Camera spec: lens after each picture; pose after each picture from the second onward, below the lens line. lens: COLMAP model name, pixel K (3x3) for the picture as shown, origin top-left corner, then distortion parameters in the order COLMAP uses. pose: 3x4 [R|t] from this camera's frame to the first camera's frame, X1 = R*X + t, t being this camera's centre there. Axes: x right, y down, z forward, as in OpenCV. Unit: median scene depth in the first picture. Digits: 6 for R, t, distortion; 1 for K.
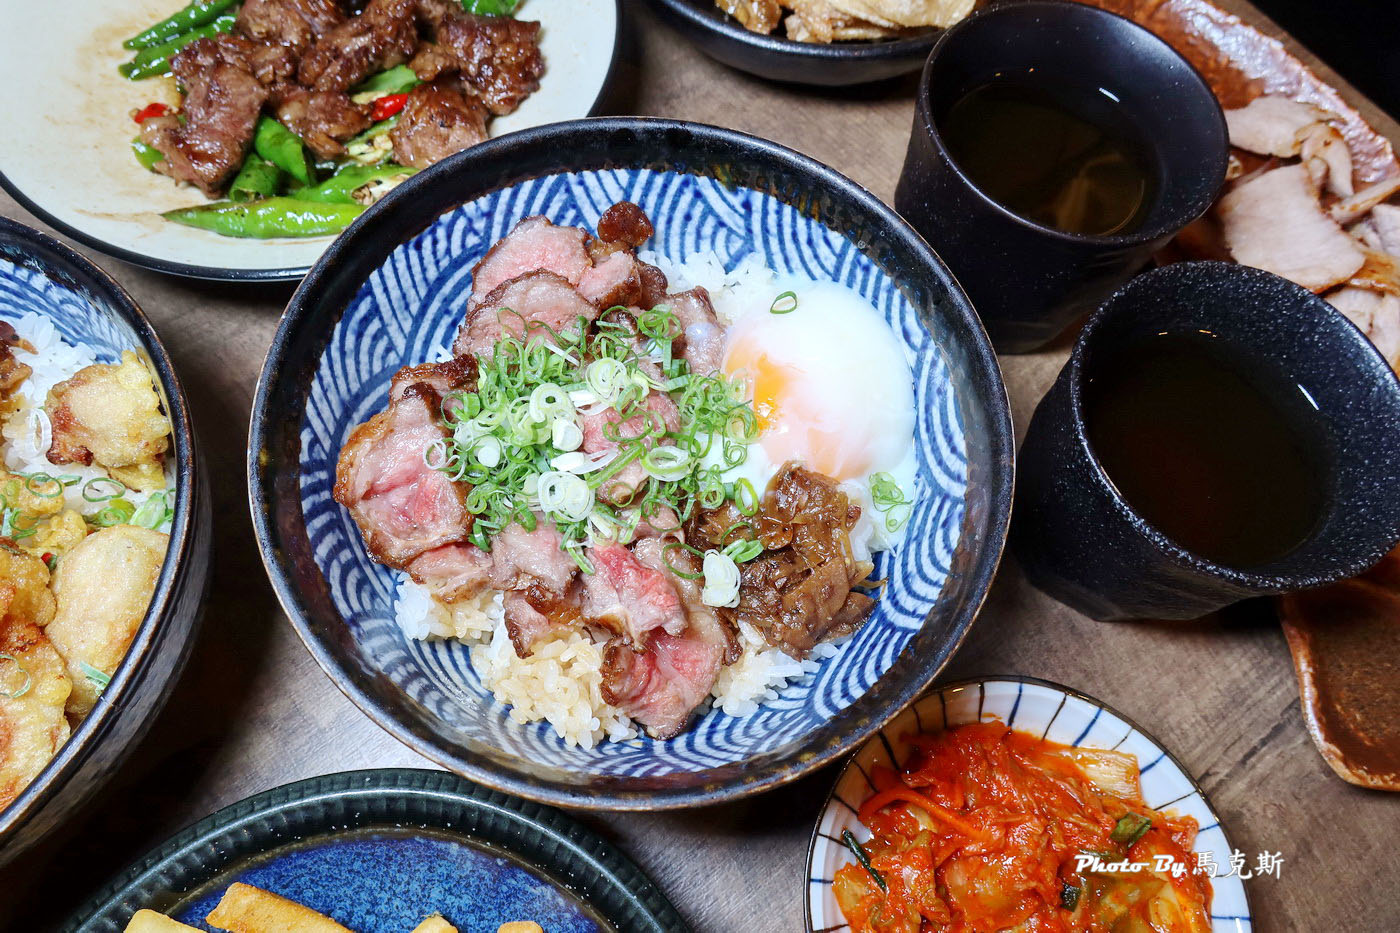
lens RADIAL K [[956.2, 0, 700.0], [0, 956.2, 466.5], [0, 0, 1]] dist [-0.010088, -0.001261]
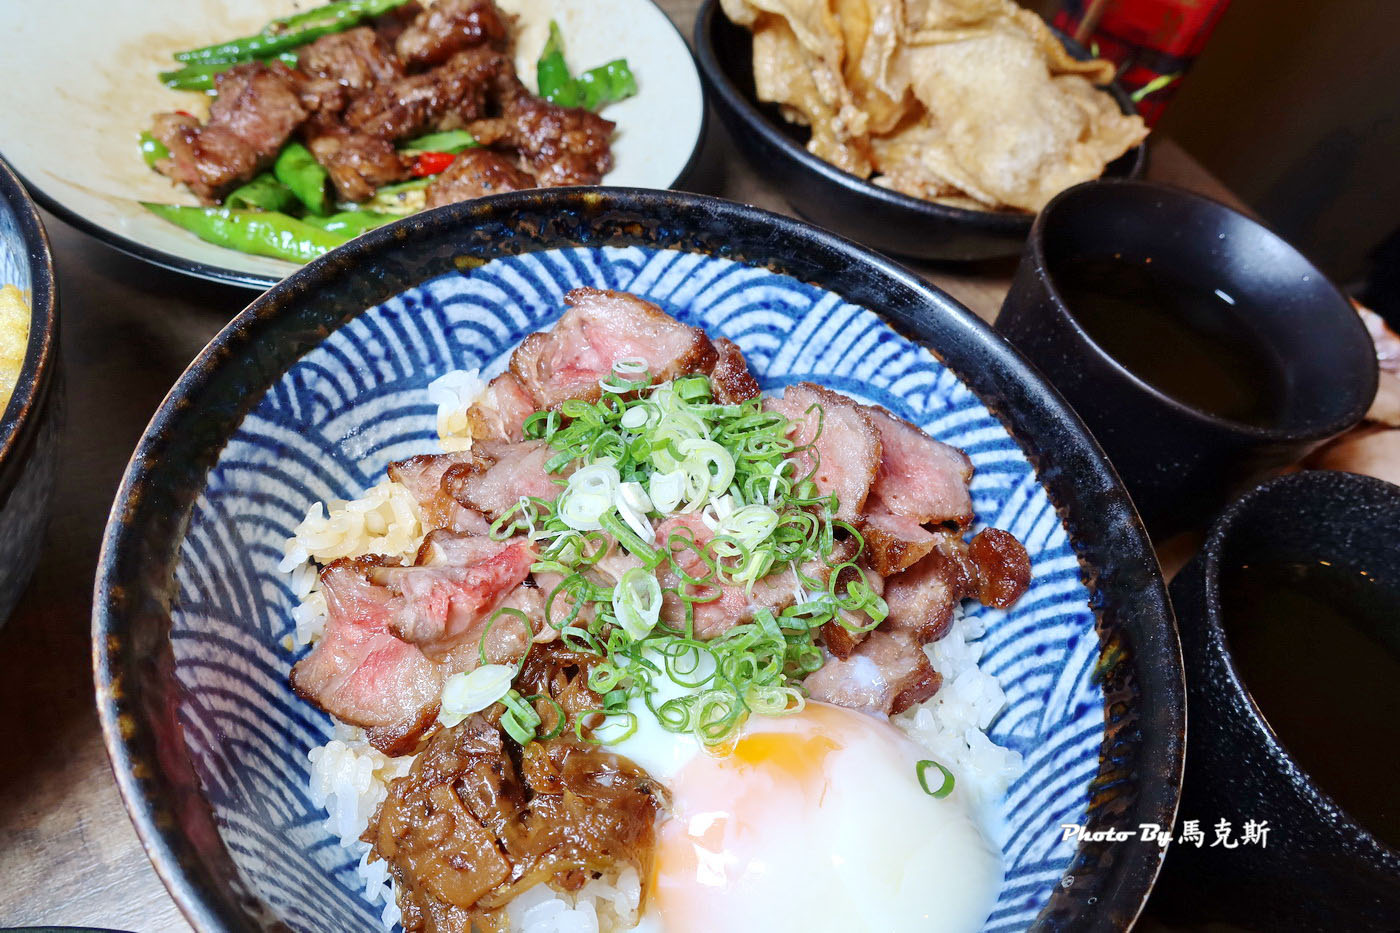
lens RADIAL K [[956.2, 0, 700.0], [0, 956.2, 466.5], [0, 0, 1]] dist [-0.010088, -0.001261]
pose [[0.098922, 0.761289, -0.640823, 0.321397], [-0.971065, 0.214521, 0.104948, -0.131141], [0.217366, 0.611899, 0.760481, 0.366184]]
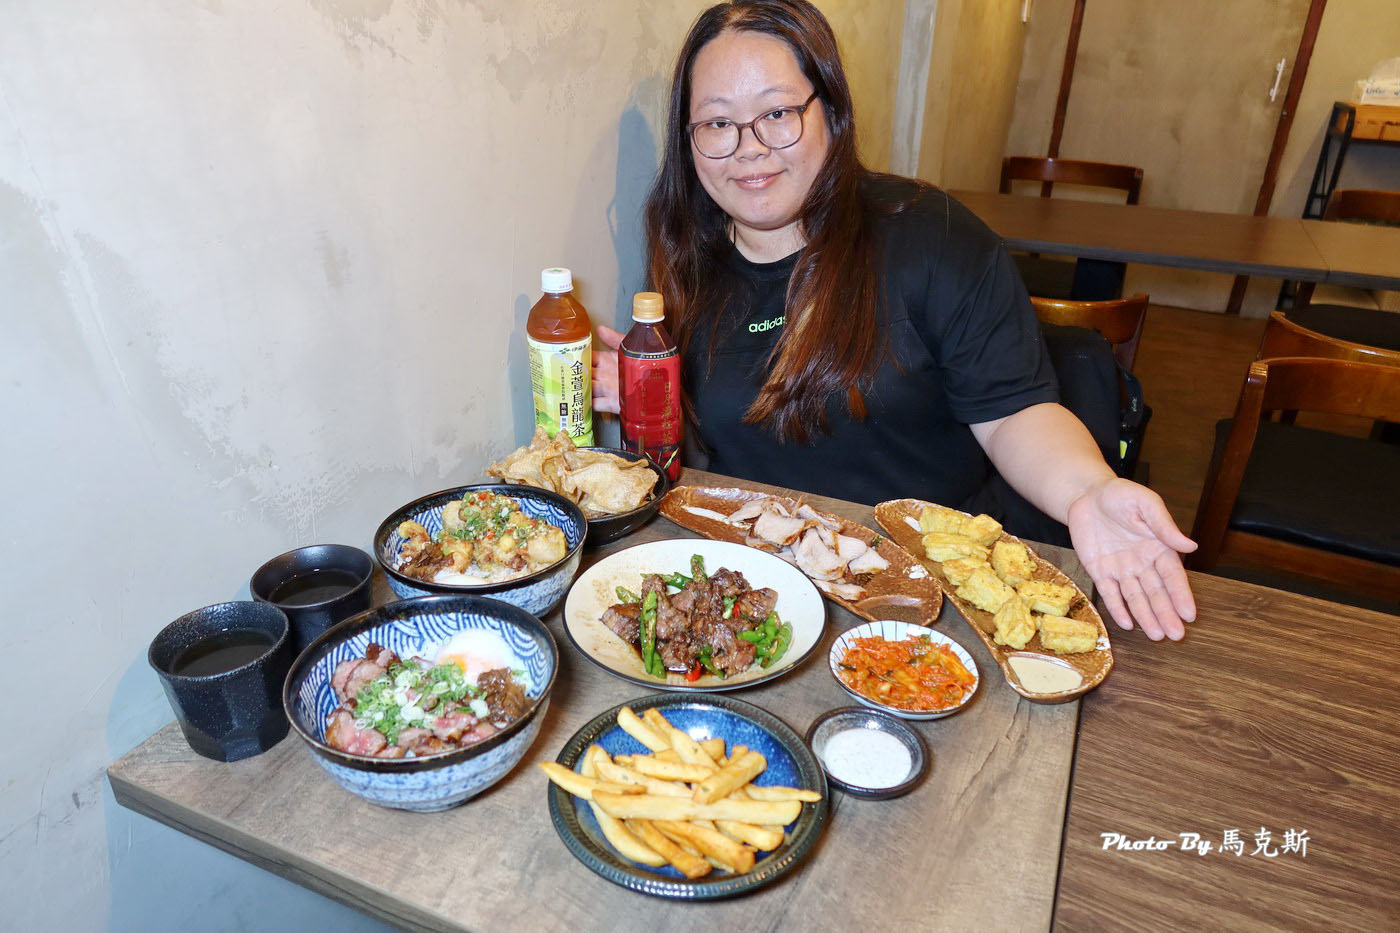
lens RADIAL K [[956.2, 0, 700.0], [0, 956.2, 466.5], [0, 0, 1]] dist [-0.010088, -0.001261]
pose [[0.744457, -0.335292, 0.577376, -0.771459], [0.623998, 0.657020, -0.423027, 1.089110], [-0.237510, 0.675207, 0.698345, -1.374744]]
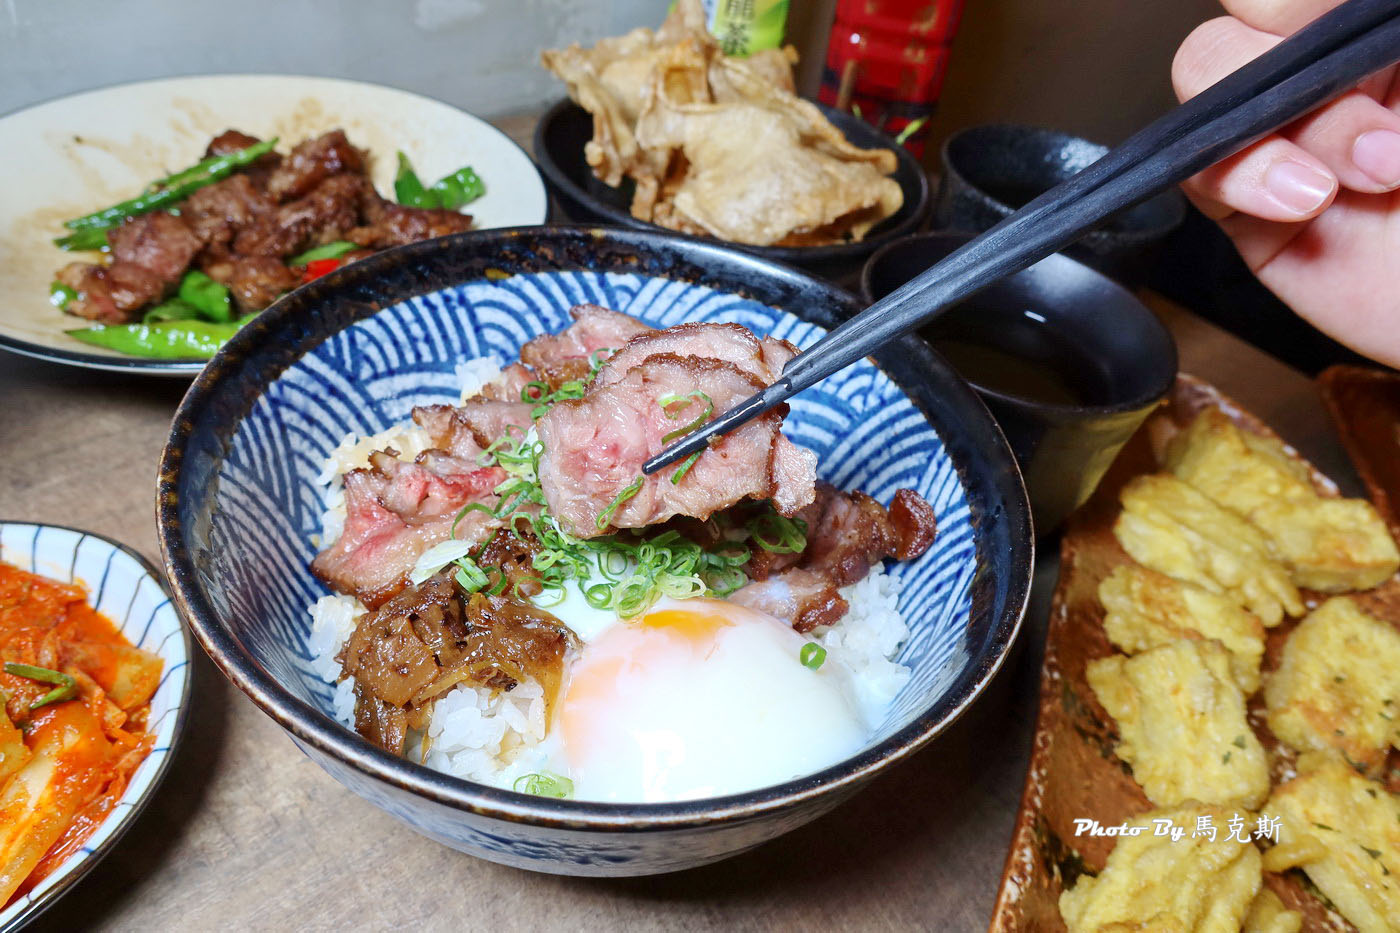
lens RADIAL K [[956.2, 0, 700.0], [0, 956.2, 466.5], [0, 0, 1]] dist [-0.010088, -0.001261]
pose [[0.943254, 0.261601, -0.204540, 0.172624], [-0.325535, 0.850061, -0.414034, 0.199992], [0.065560, 0.457124, 0.886983, 0.221514]]
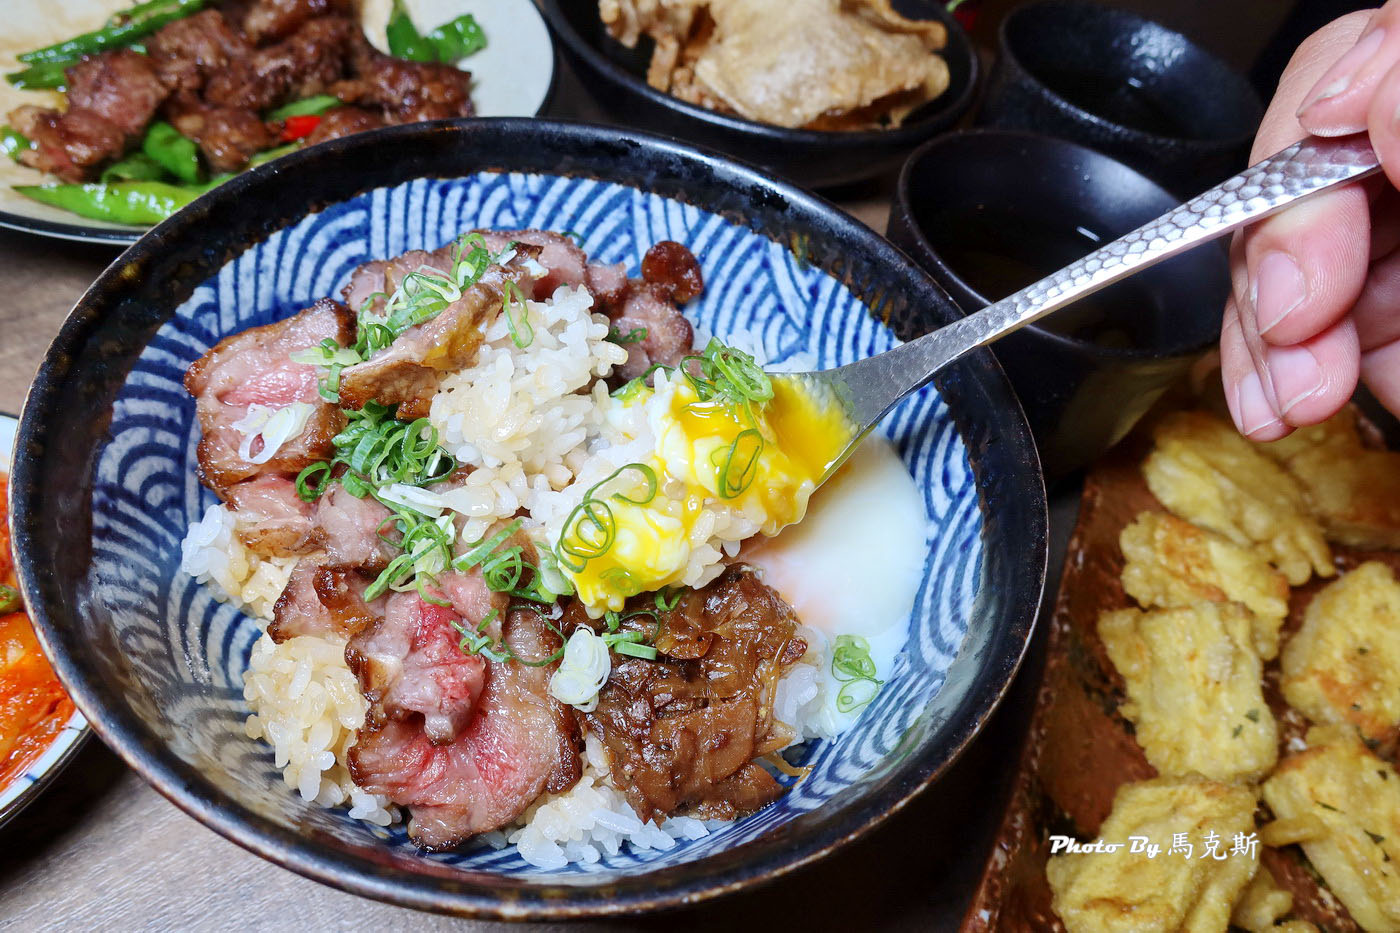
lens RADIAL K [[956.2, 0, 700.0], [0, 956.2, 466.5], [0, 0, 1]] dist [-0.010088, -0.001261]
pose [[0.923826, 0.345543, -0.164759, 0.154603], [-0.379986, 0.879935, -0.285176, 0.151908], [0.046436, 0.326059, 0.944208, 0.248829]]
